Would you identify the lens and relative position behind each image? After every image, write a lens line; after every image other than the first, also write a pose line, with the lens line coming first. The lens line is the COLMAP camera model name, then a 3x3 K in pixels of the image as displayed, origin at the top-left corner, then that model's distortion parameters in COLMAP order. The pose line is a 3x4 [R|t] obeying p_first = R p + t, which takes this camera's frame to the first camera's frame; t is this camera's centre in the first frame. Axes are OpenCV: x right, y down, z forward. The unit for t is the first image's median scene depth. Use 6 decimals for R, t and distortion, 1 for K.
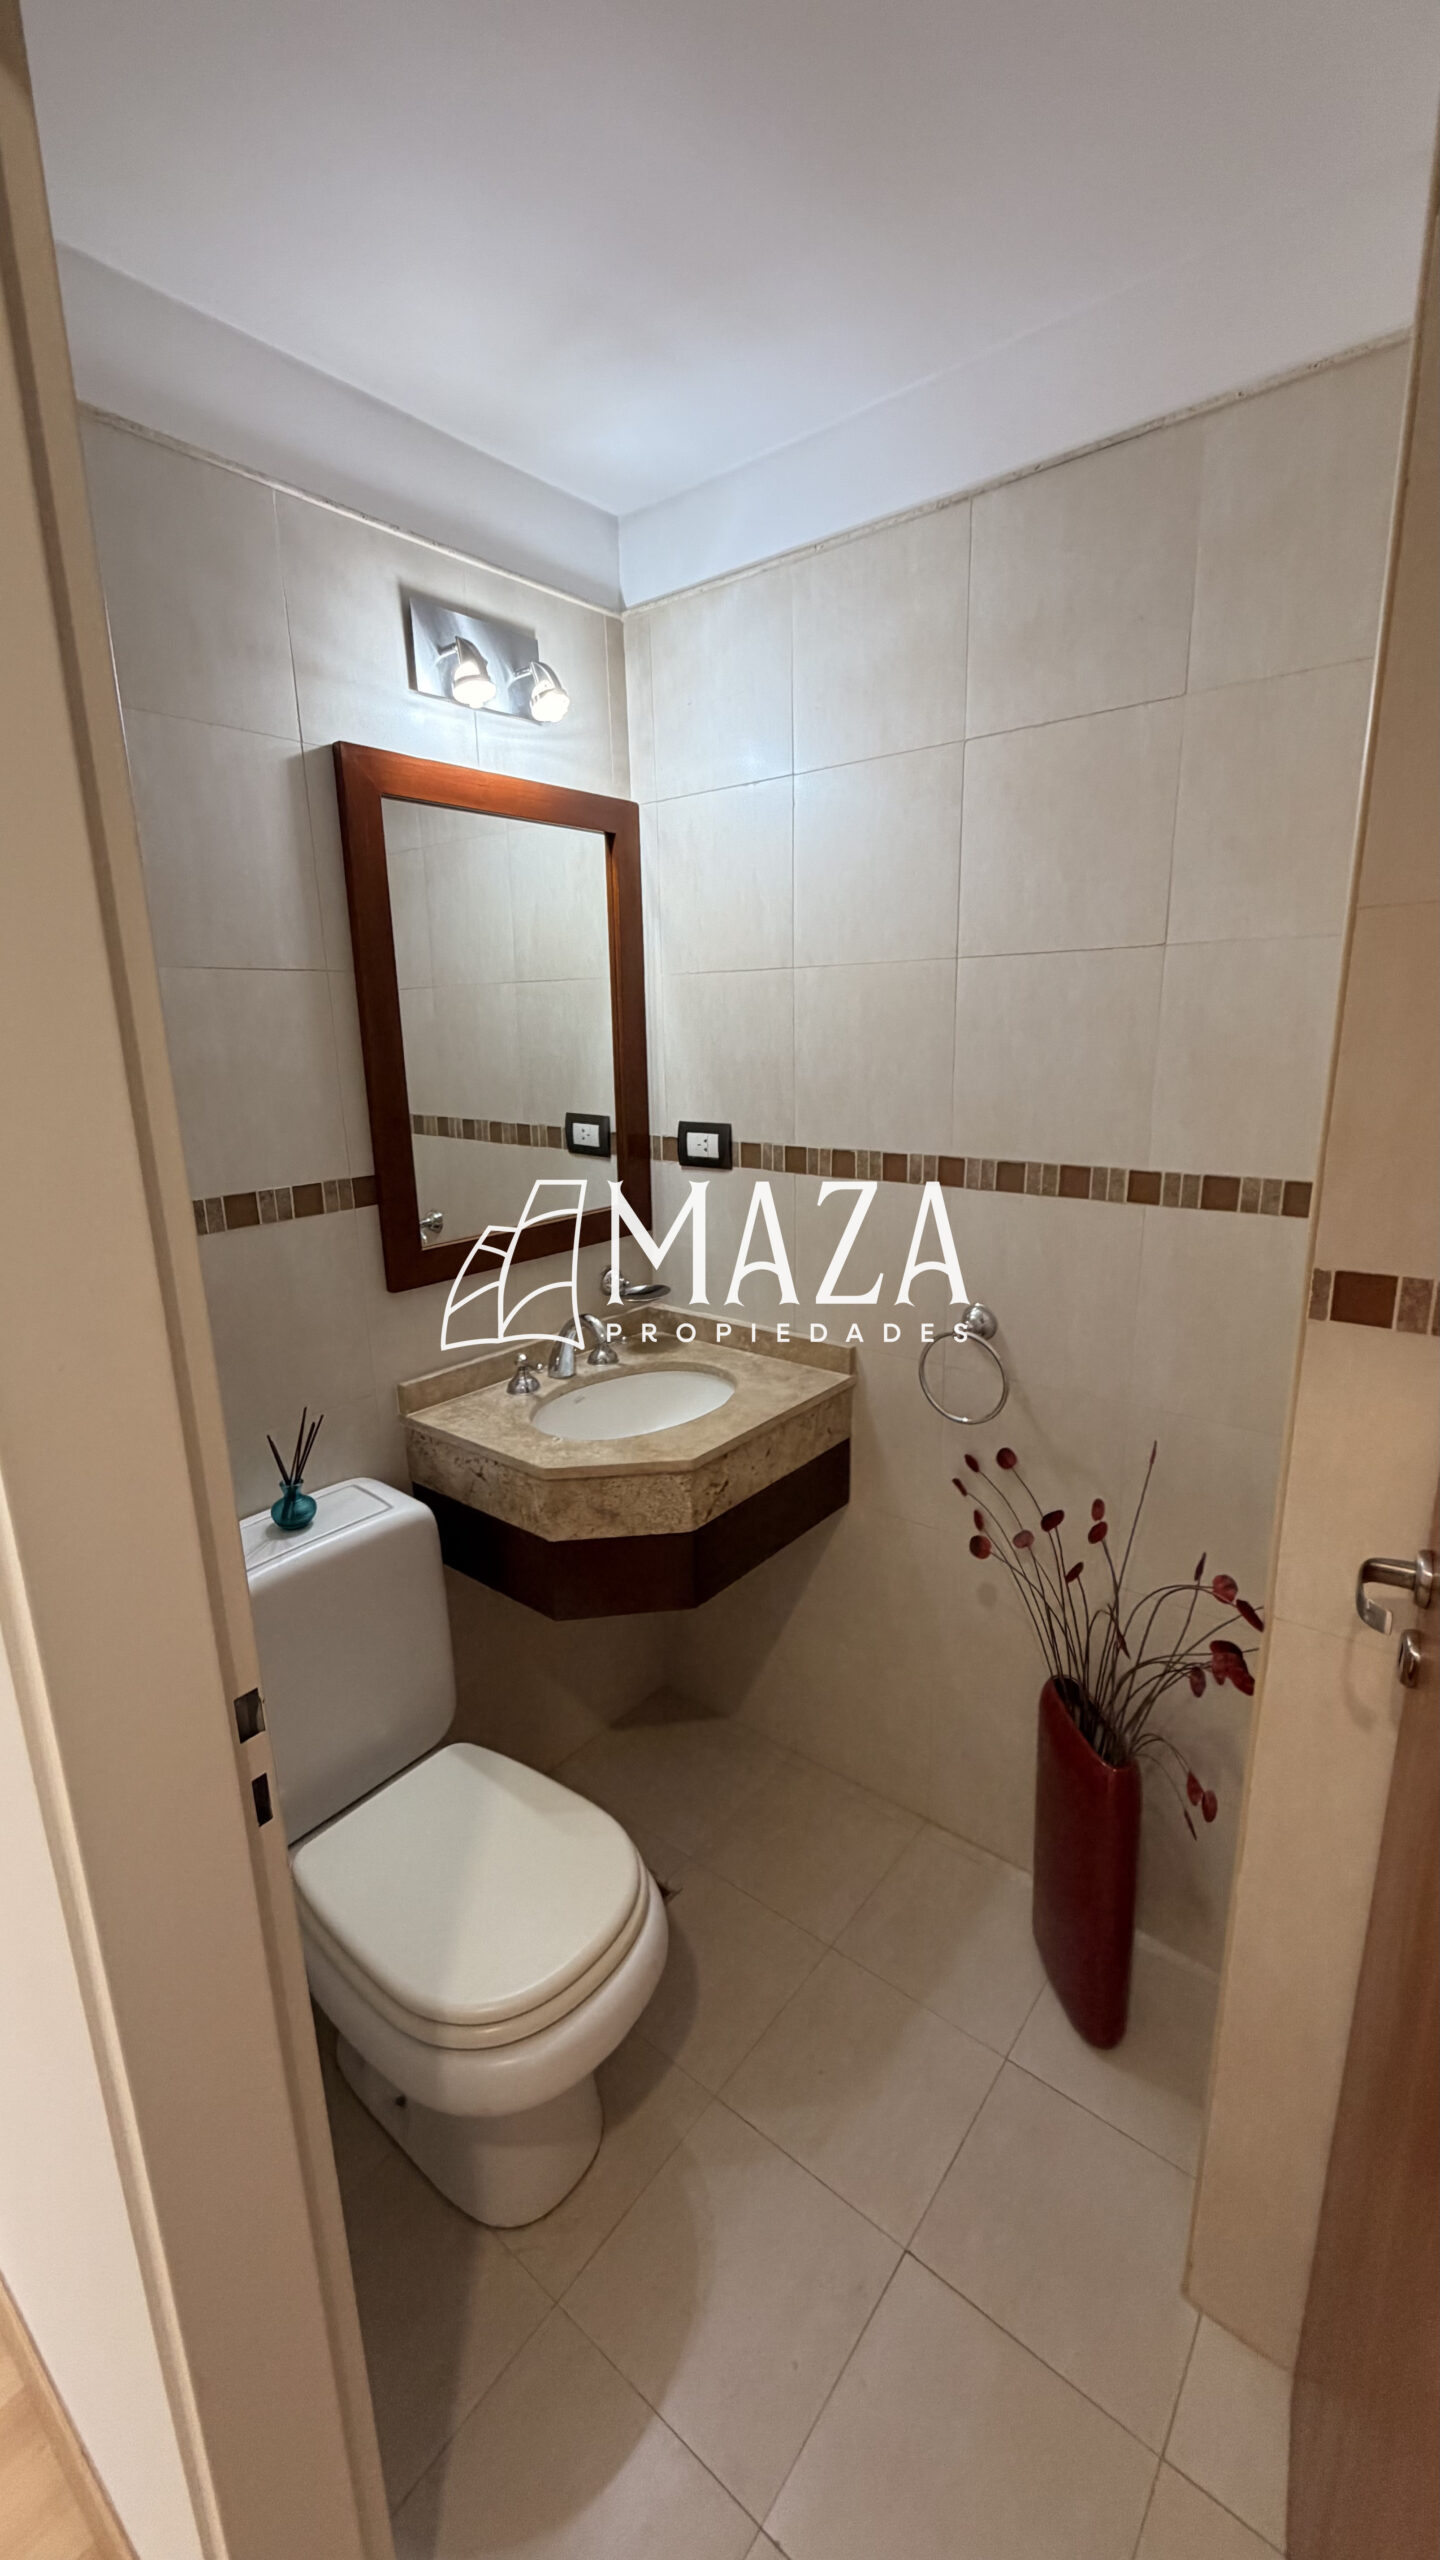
lens RADIAL K [[1018.4, 0, 715.0], [0, 1018.4, 1276.6], [0, 0, 1]] dist [-0.001737, 0.000808]
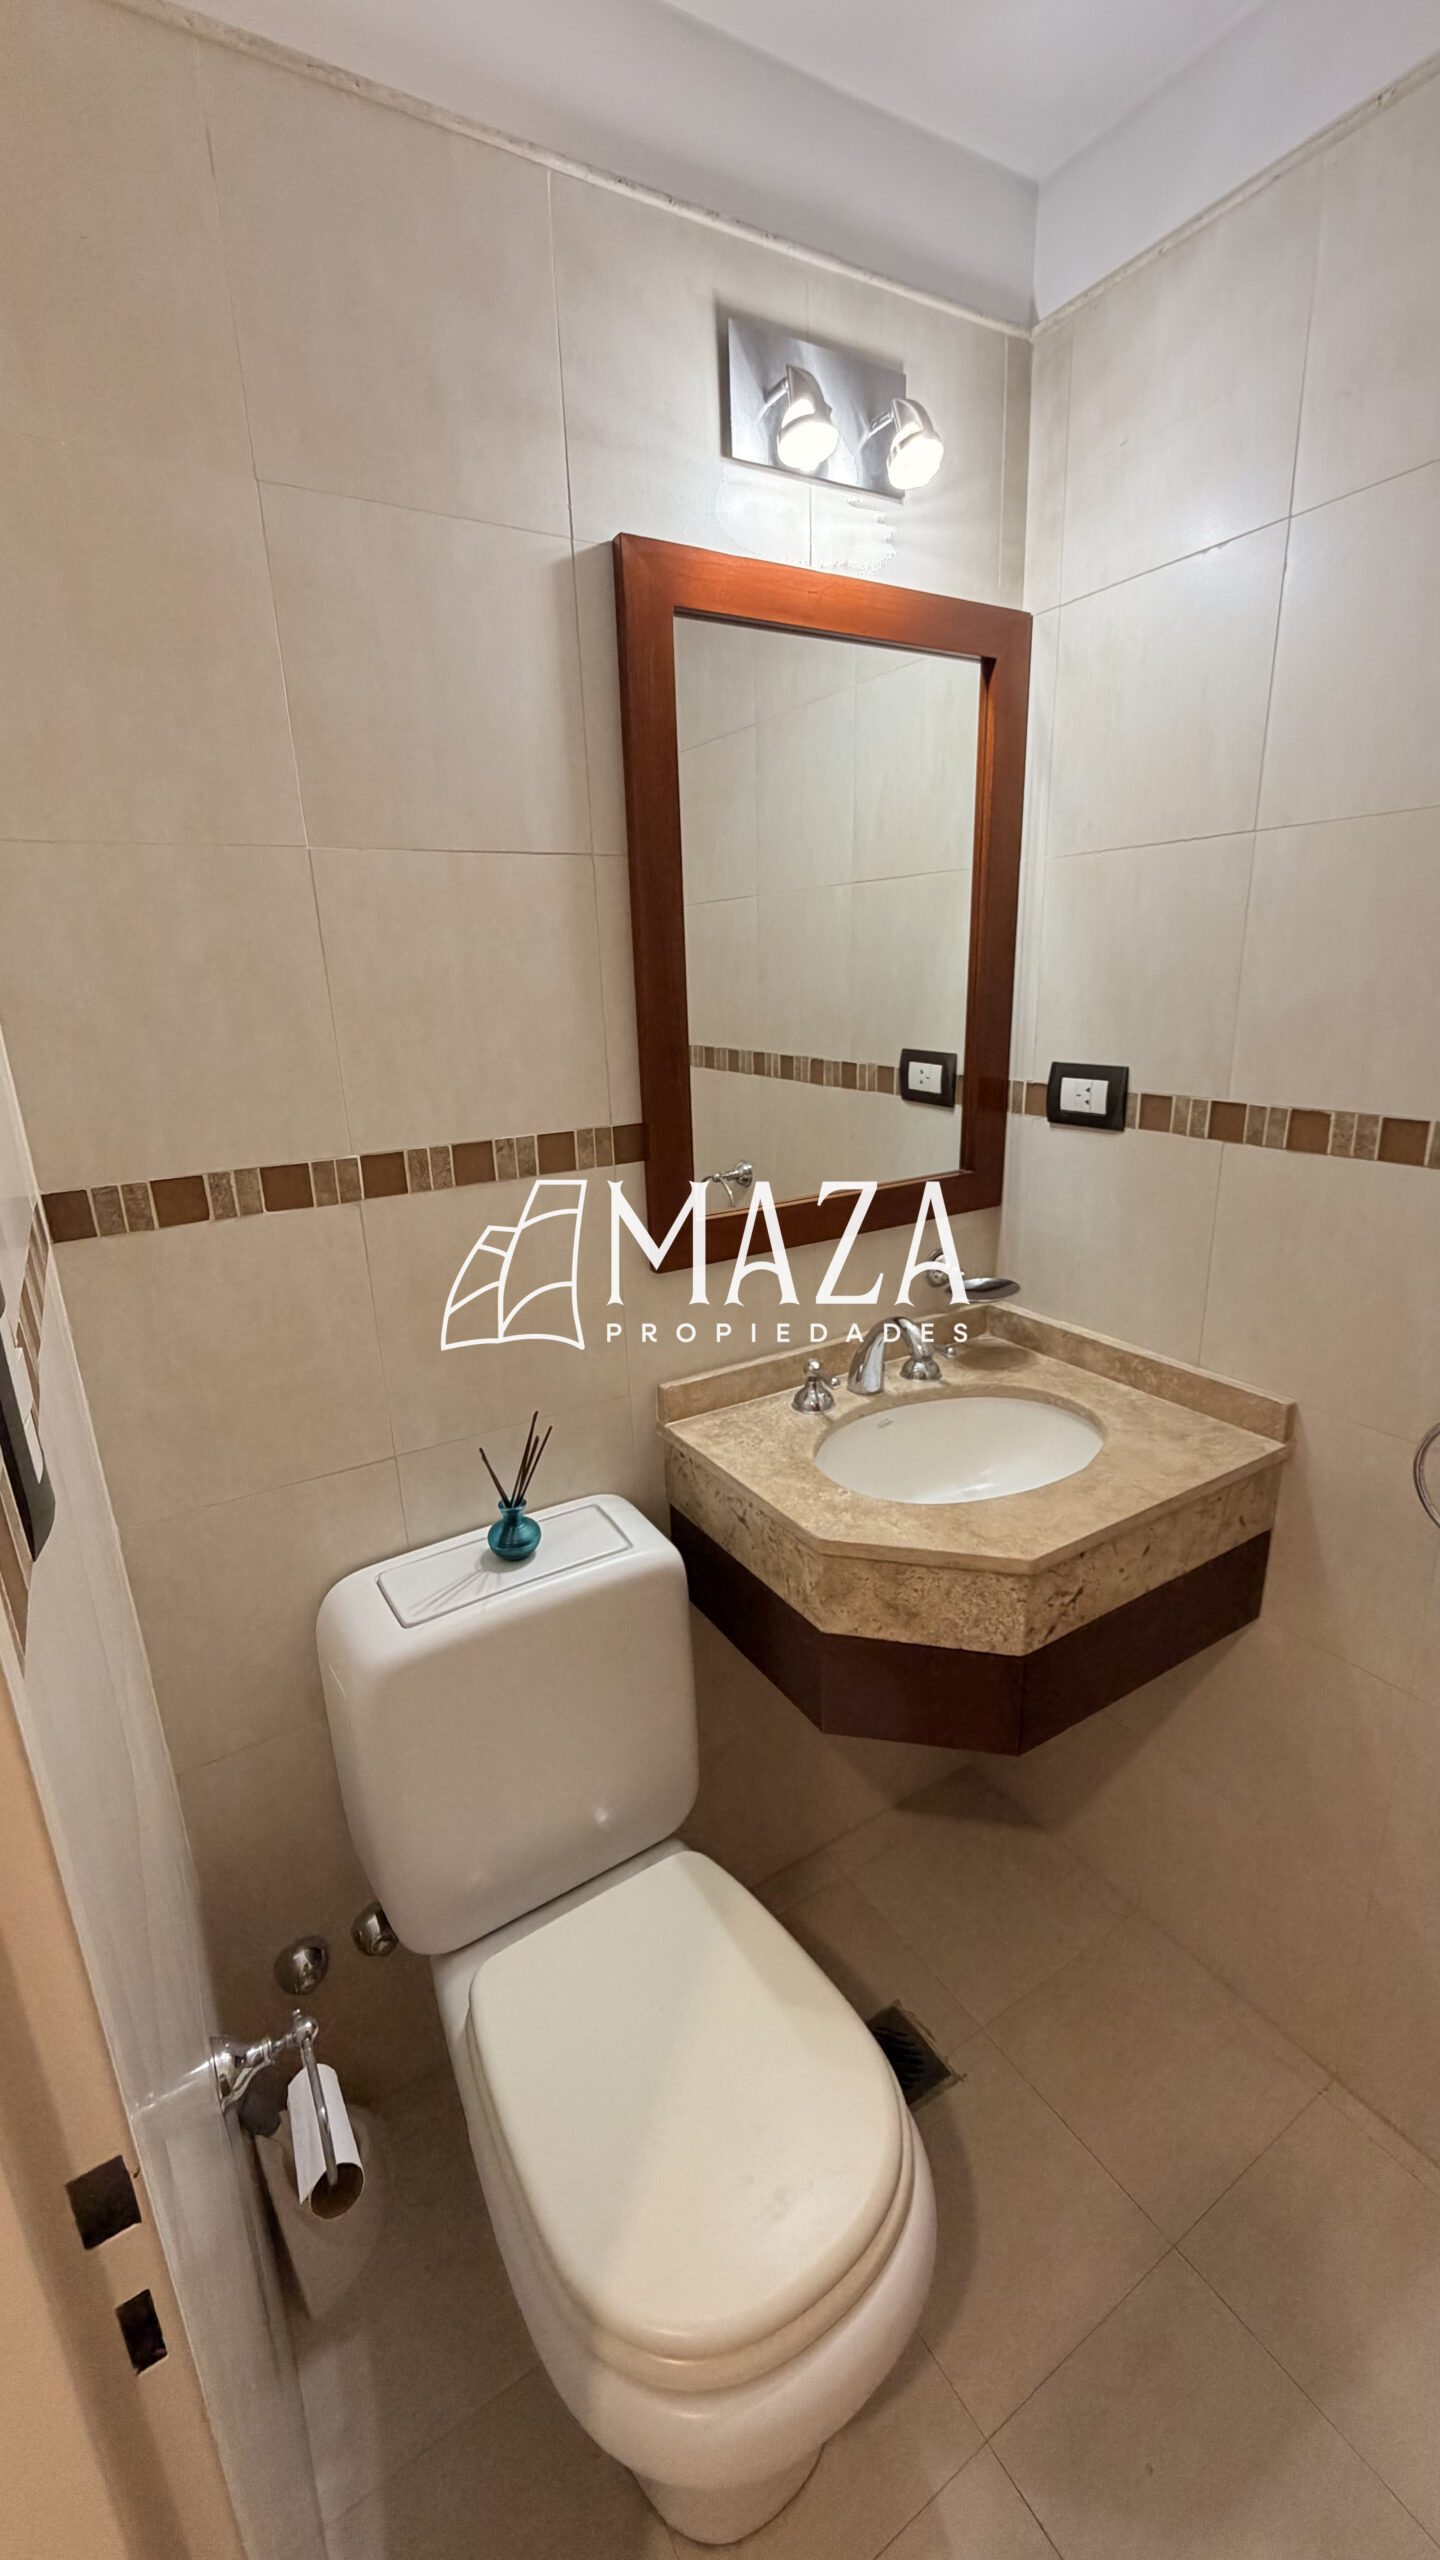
lens RADIAL K [[1018.4, 0, 716.8], [0, 1018.4, 1274.7], [0, 0, 1]] dist [-0.001737, 0.000808]
pose [[0.943148, 0.085644, -0.321150, -0.017281], [-0.067909, 0.995503, 0.066044, -0.038314], [0.325362, -0.040480, 0.944722, 0.266164]]
